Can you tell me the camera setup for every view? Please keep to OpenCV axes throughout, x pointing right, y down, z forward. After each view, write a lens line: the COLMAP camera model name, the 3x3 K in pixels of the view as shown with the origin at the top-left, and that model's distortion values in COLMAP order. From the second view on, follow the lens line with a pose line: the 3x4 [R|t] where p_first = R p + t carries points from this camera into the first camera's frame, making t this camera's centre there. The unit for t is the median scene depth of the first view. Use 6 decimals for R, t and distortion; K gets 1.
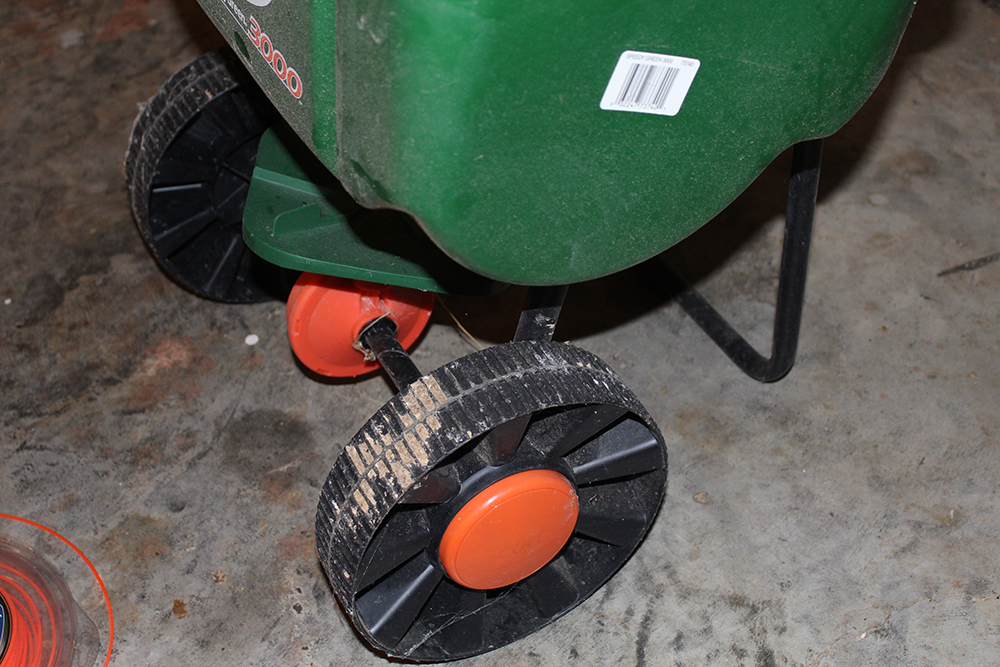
lens RADIAL K [[1342.7, 0, 496.6], [0, 1342.7, 332.9], [0, 0, 1]] dist [-0.034531, 0.000000]
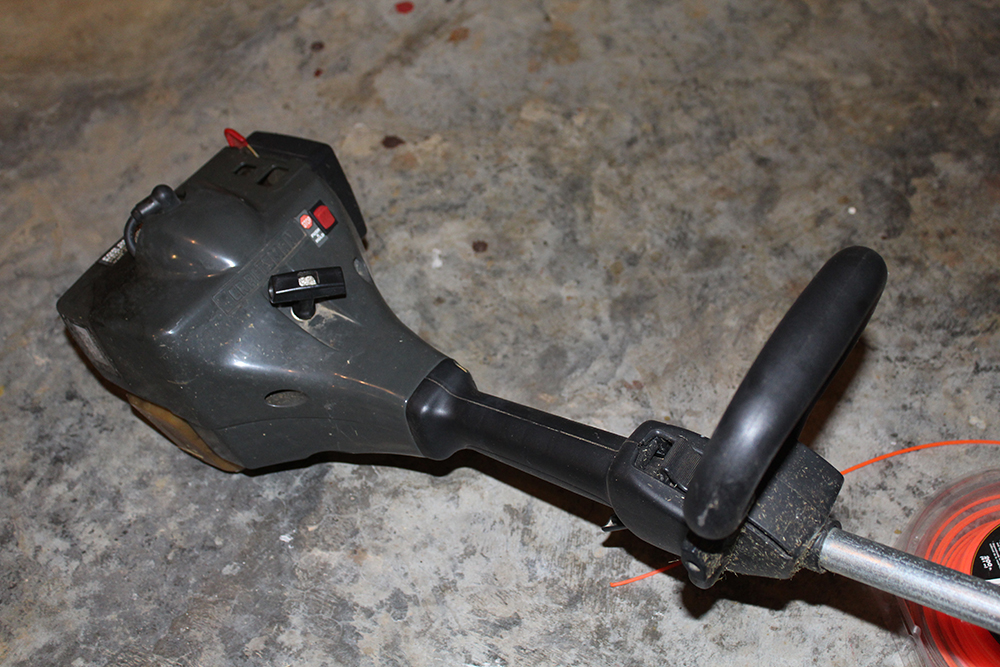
lens RADIAL K [[1282.2, 0, 503.7], [0, 1282.2, 332.0], [0, 0, 1]] dist [-0.040124, 0.000000]
pose [[0.997697, -0.056289, 0.037848, -0.730240], [0.050289, 0.988278, 0.144142, -0.091839], [-0.045518, -0.141906, 0.988833, 0.103021]]
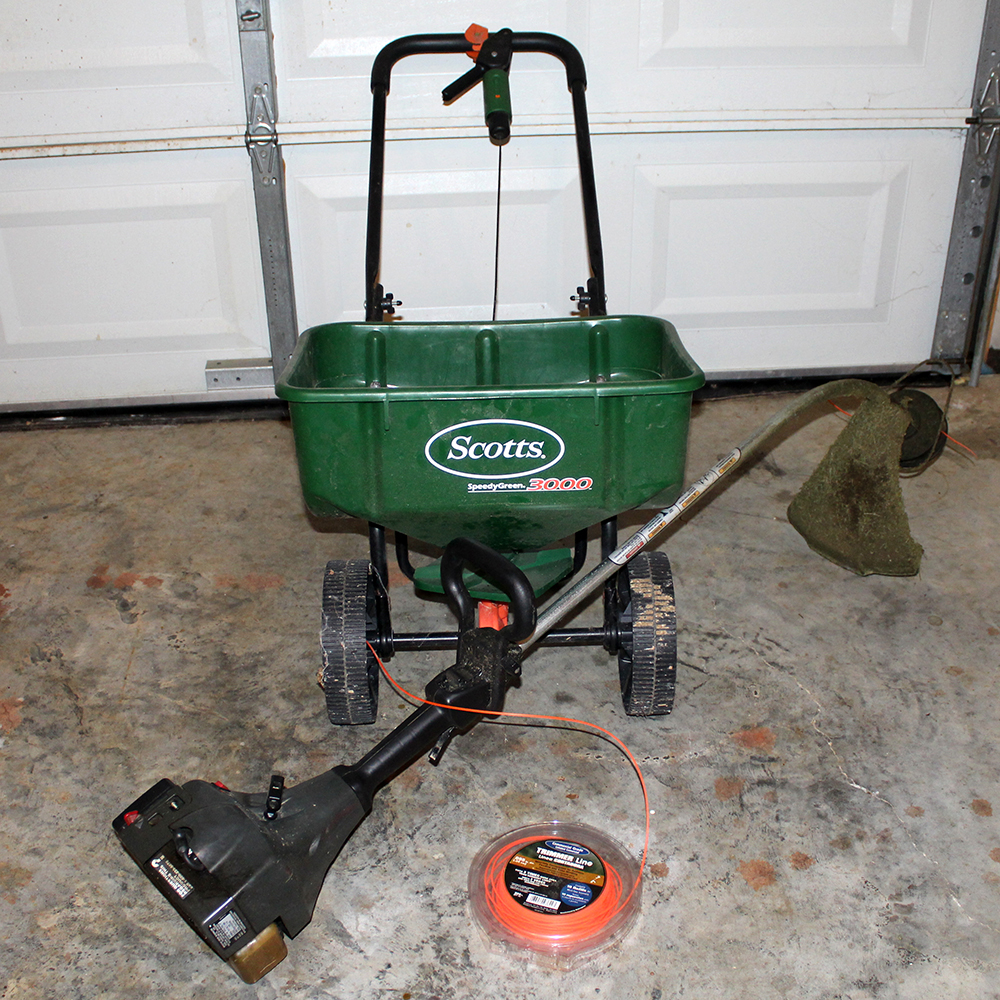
lens RADIAL K [[1423.1, 0, 503.3], [0, 1423.1, 500.3], [0, 0, 1]] dist [-0.089737, 0.000000]
pose [[0.440832, -0.454145, 0.774222, -1.440484], [0.615420, 0.780820, 0.107603, -0.345524], [-0.653395, 0.429037, 0.623700, -0.311682]]
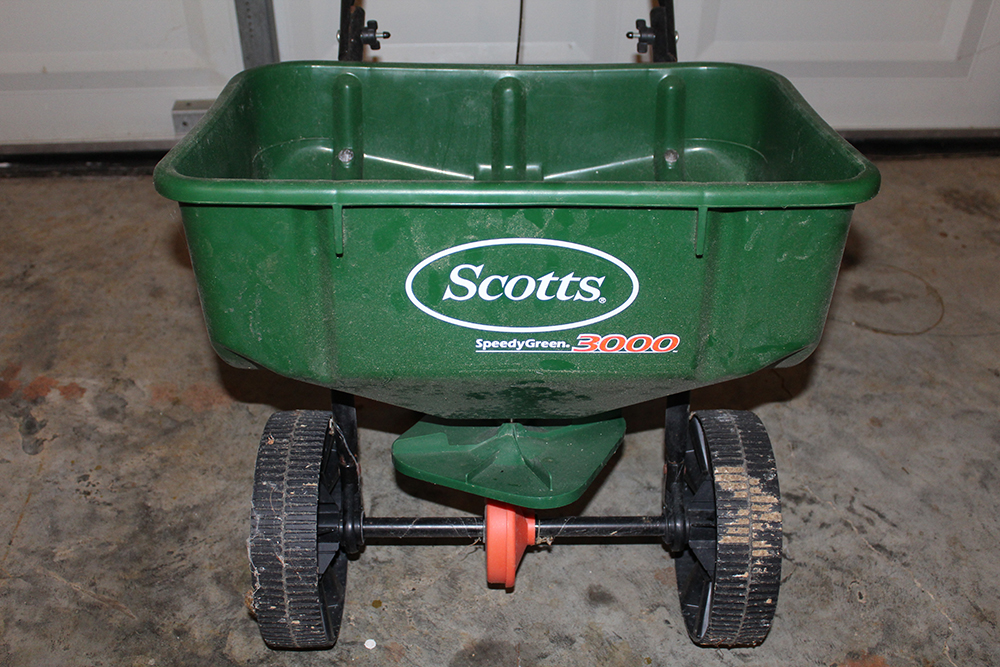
lens RADIAL K [[1064.6, 0, 498.2], [0, 1064.6, 341.2], [0, 0, 1]] dist [-0.058735, 0.000000]
pose [[0.456547, -0.541458, 0.705966, -0.691308], [0.593312, 0.776576, 0.211921, -0.357018], [-0.662982, 0.322107, 0.675797, 0.221764]]
